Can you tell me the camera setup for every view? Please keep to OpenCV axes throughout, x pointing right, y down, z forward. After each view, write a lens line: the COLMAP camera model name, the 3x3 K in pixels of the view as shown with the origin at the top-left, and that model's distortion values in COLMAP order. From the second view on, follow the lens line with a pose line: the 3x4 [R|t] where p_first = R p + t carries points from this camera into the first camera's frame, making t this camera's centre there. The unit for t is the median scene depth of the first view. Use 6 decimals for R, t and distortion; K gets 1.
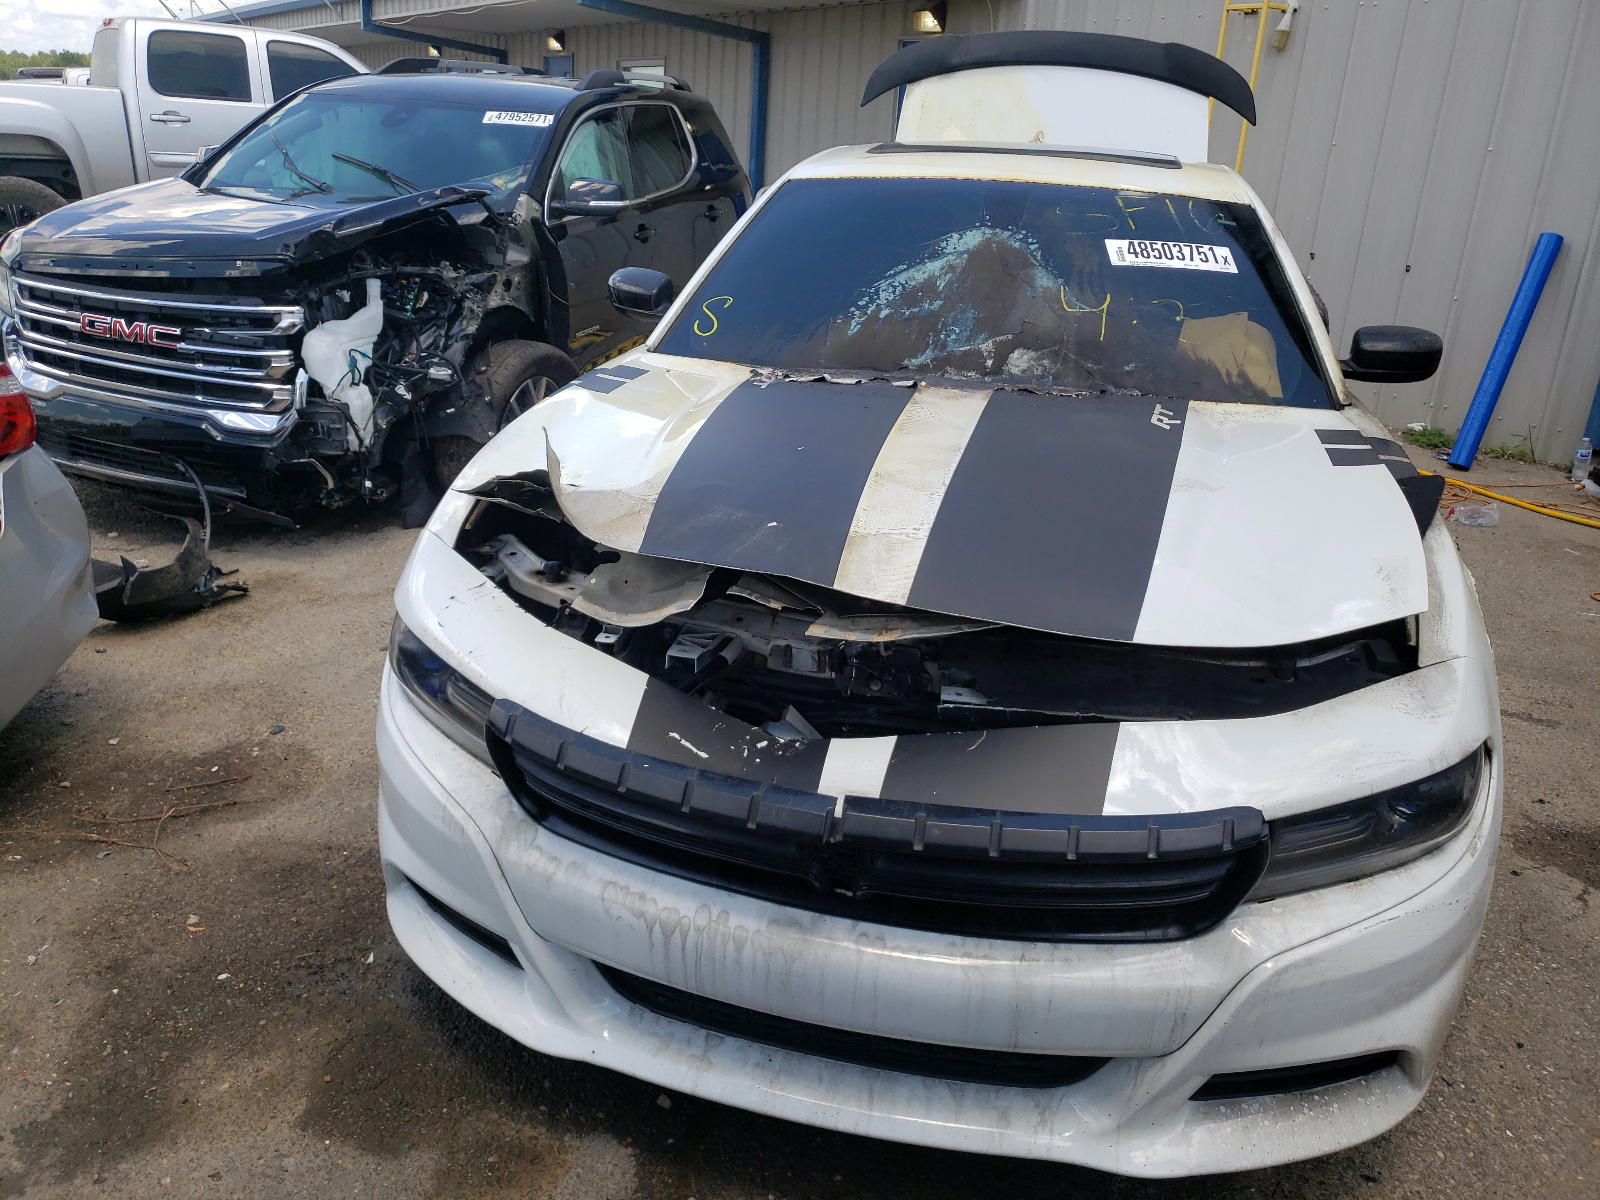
lens RADIAL K [[1199.3, 0, 800.0], [0, 1199.3, 600.0], [0, 0, 1]] dist [0.005869, 0.002509]
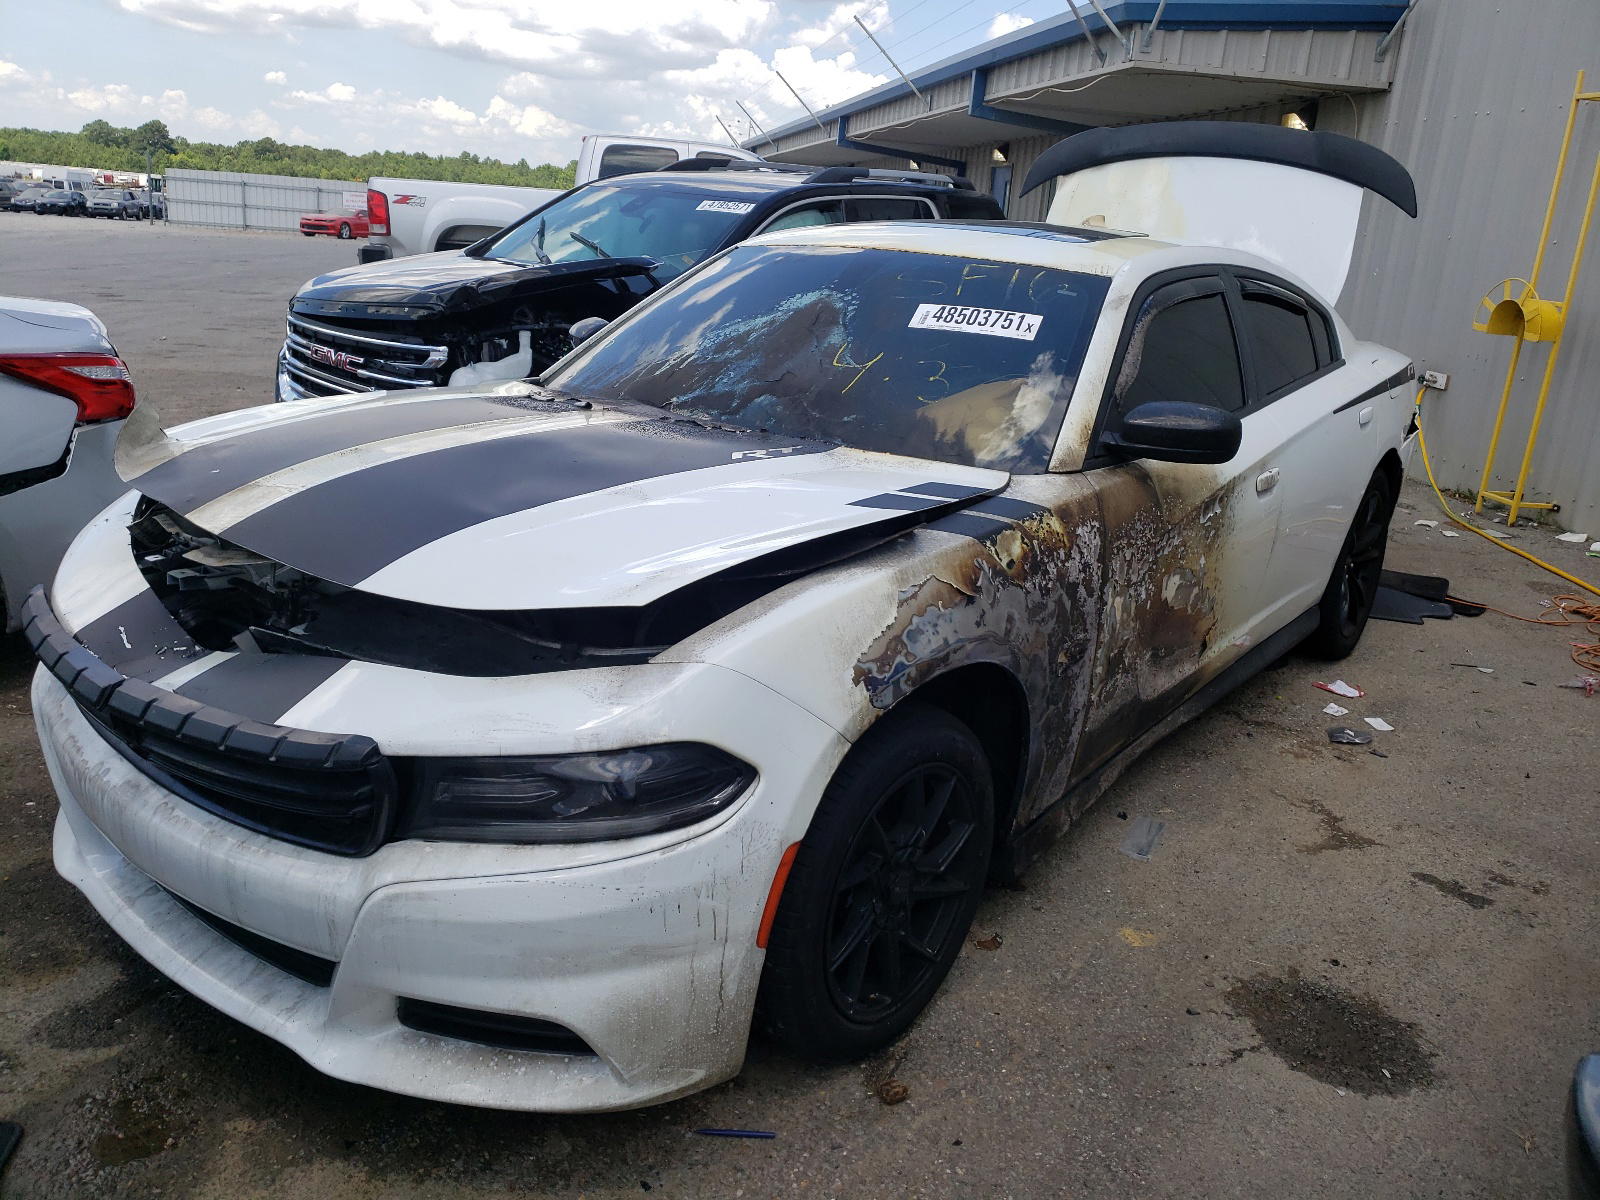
lens RADIAL K [[1199.3, 0, 800.0], [0, 1199.3, 600.0], [0, 0, 1]] dist [0.005869, 0.002509]
pose [[0.915279, 0.133538, -0.380043, 0.405637], [-0.164988, 0.984963, -0.051257, 0.012491], [0.367484, 0.109617, 0.923547, 0.031679]]
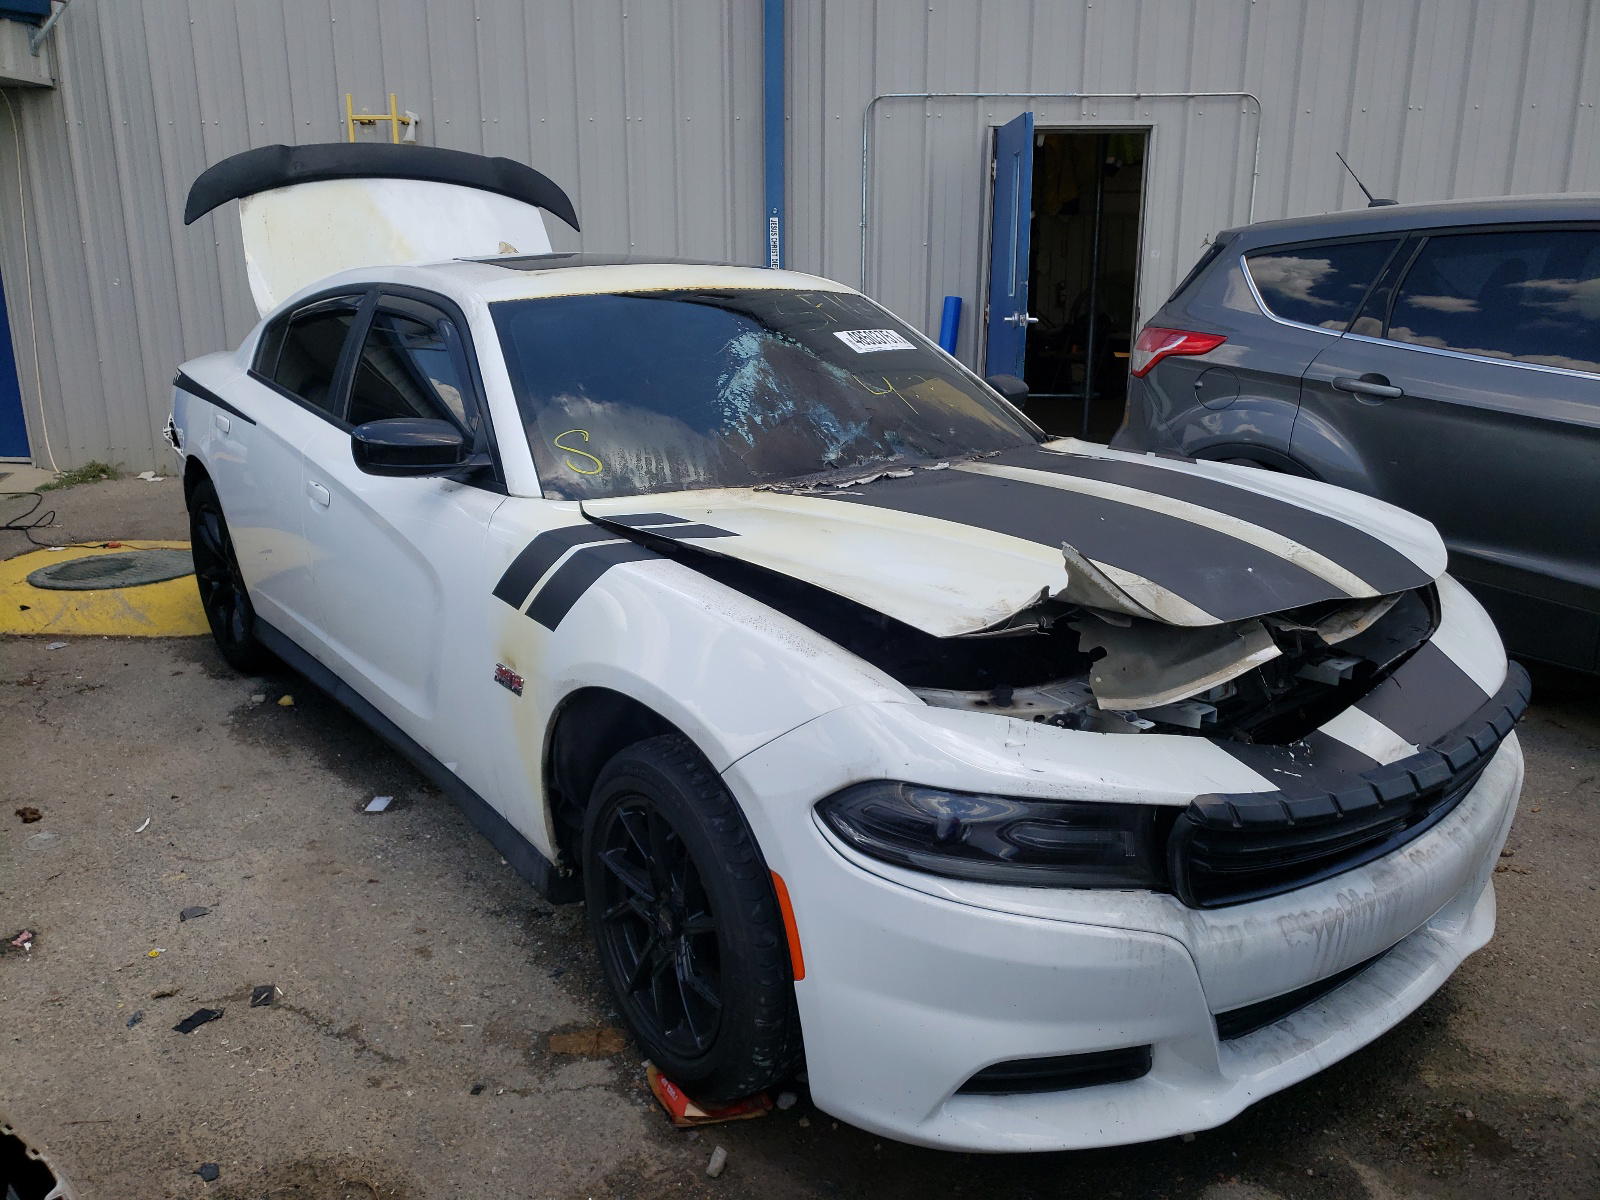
lens RADIAL K [[1199.6, 0, 800.0], [0, 1199.6, 600.0], [0, 0, 1]] dist [-0.005974, 0.006313]
pose [[0.654631, -0.247066, 0.714435, -0.453305], [0.298764, 0.952700, 0.055708, -0.092174], [-0.694405, 0.176979, 0.697481, 0.189189]]
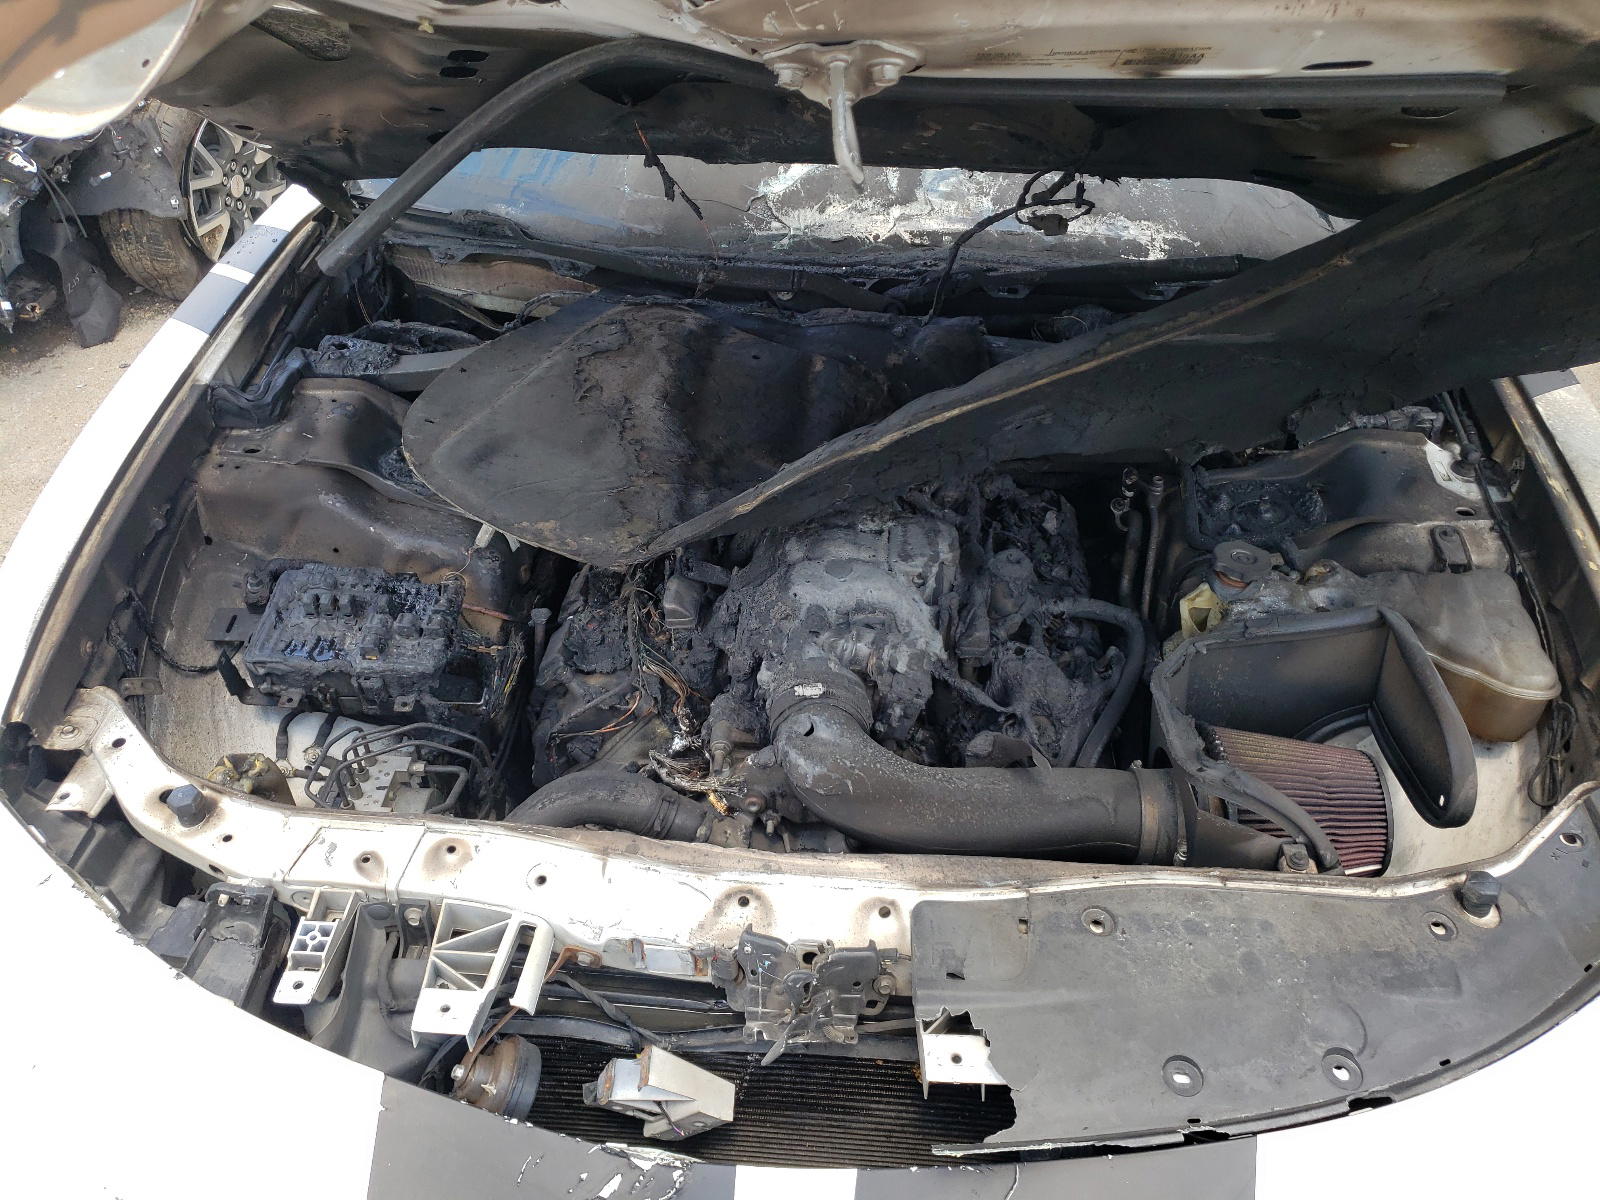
lens RADIAL K [[1199.3, 0, 800.0], [0, 1199.3, 600.0], [0, 0, 1]] dist [0.005869, 0.002509]
pose [[0.986814, -0.123113, 0.105074, 0.011093], [0.084890, 0.946405, 0.311627, -0.118457], [-0.137808, -0.298598, 0.944377, 0.213251]]
